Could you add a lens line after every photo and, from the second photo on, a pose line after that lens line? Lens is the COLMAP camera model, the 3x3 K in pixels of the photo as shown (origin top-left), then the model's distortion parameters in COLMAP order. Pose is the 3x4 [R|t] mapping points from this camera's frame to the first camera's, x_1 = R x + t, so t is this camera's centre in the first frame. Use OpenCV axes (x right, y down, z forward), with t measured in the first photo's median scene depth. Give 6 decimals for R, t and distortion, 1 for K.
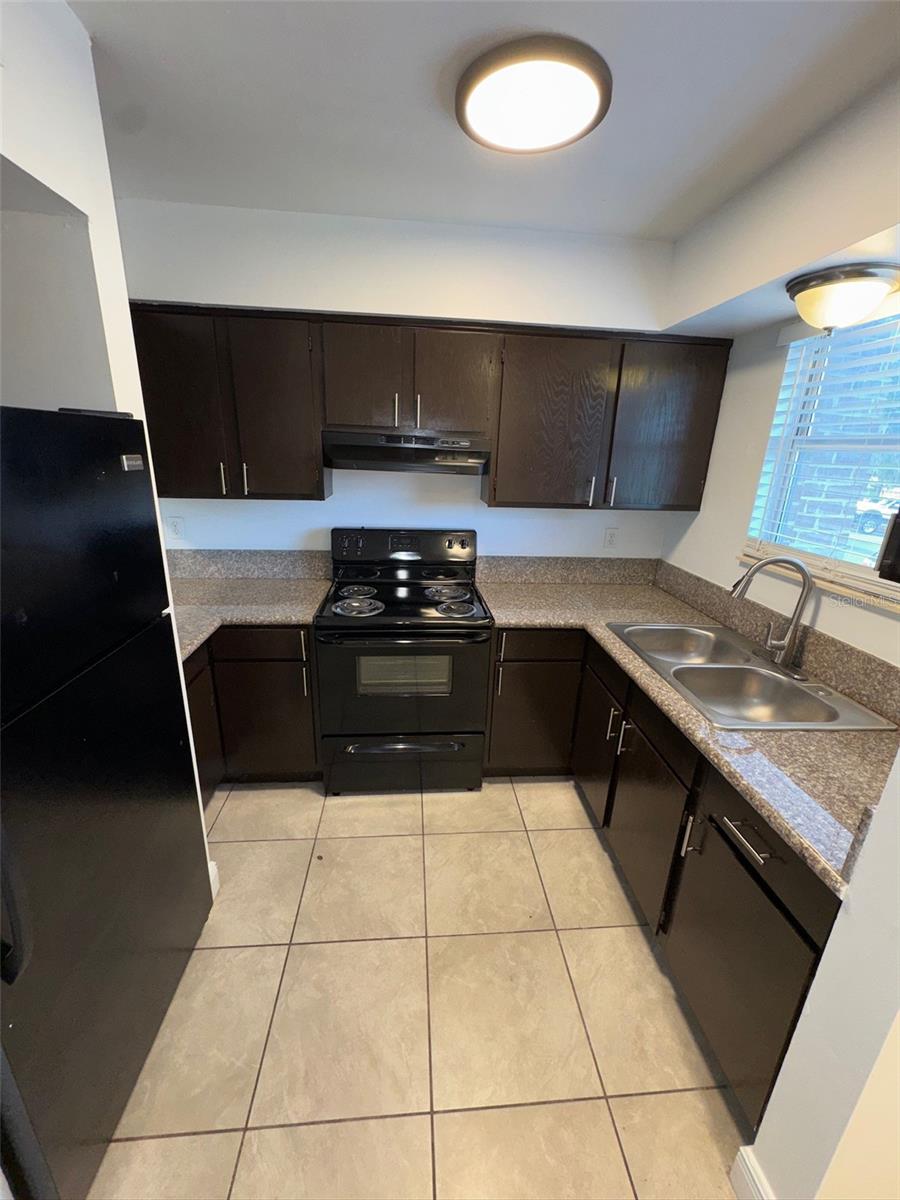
lens RADIAL K [[478.4, 0, 452.4], [0, 478.4, 599.3], [0, 0, 1]] dist [-0.002454, -0.000020]
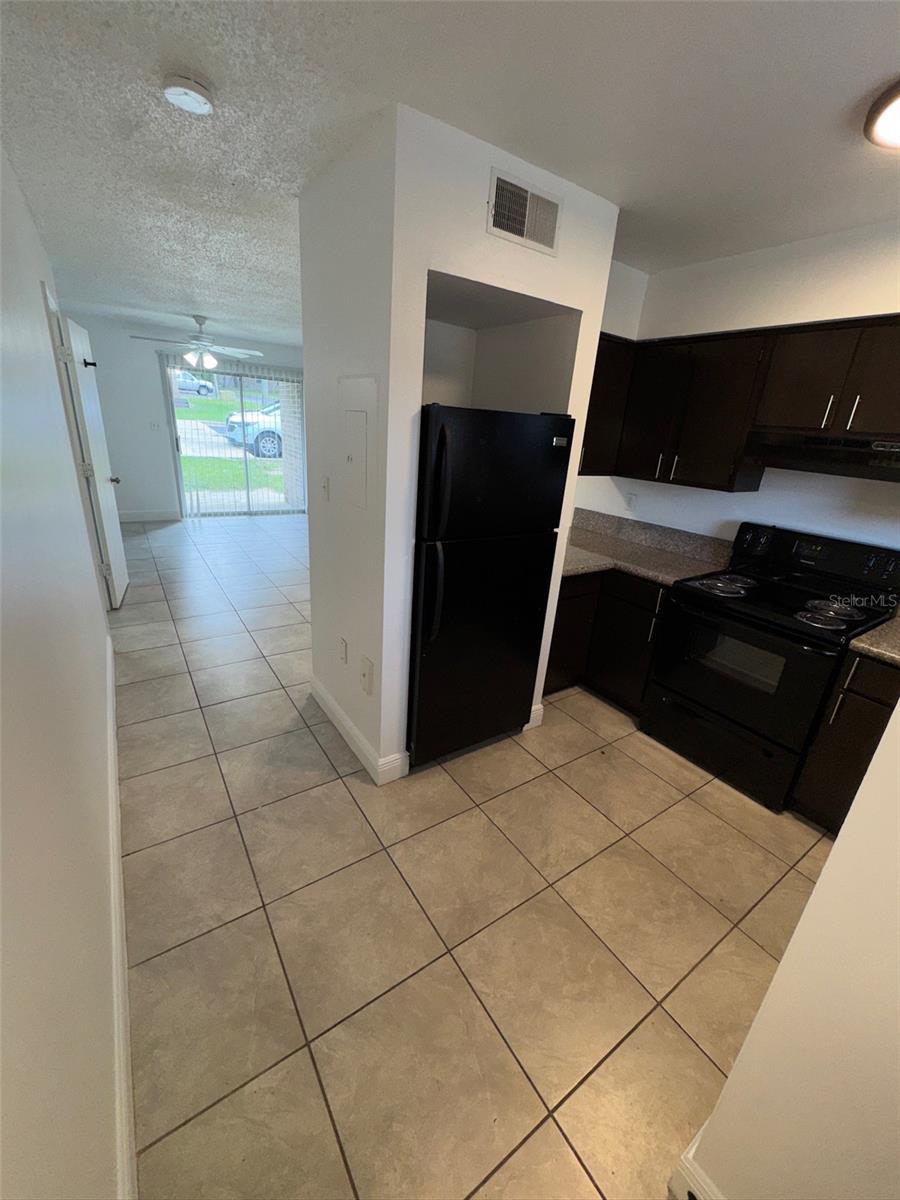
lens RADIAL K [[478.4, 0, 452.4], [0, 478.4, 599.3], [0, 0, 1]] dist [-0.002454, -0.000020]
pose [[0.489204, 0.299602, -0.819096, 0.449033], [-0.314863, 0.936480, 0.154486, 0.070187], [0.813352, 0.182328, 0.552463, -0.132475]]
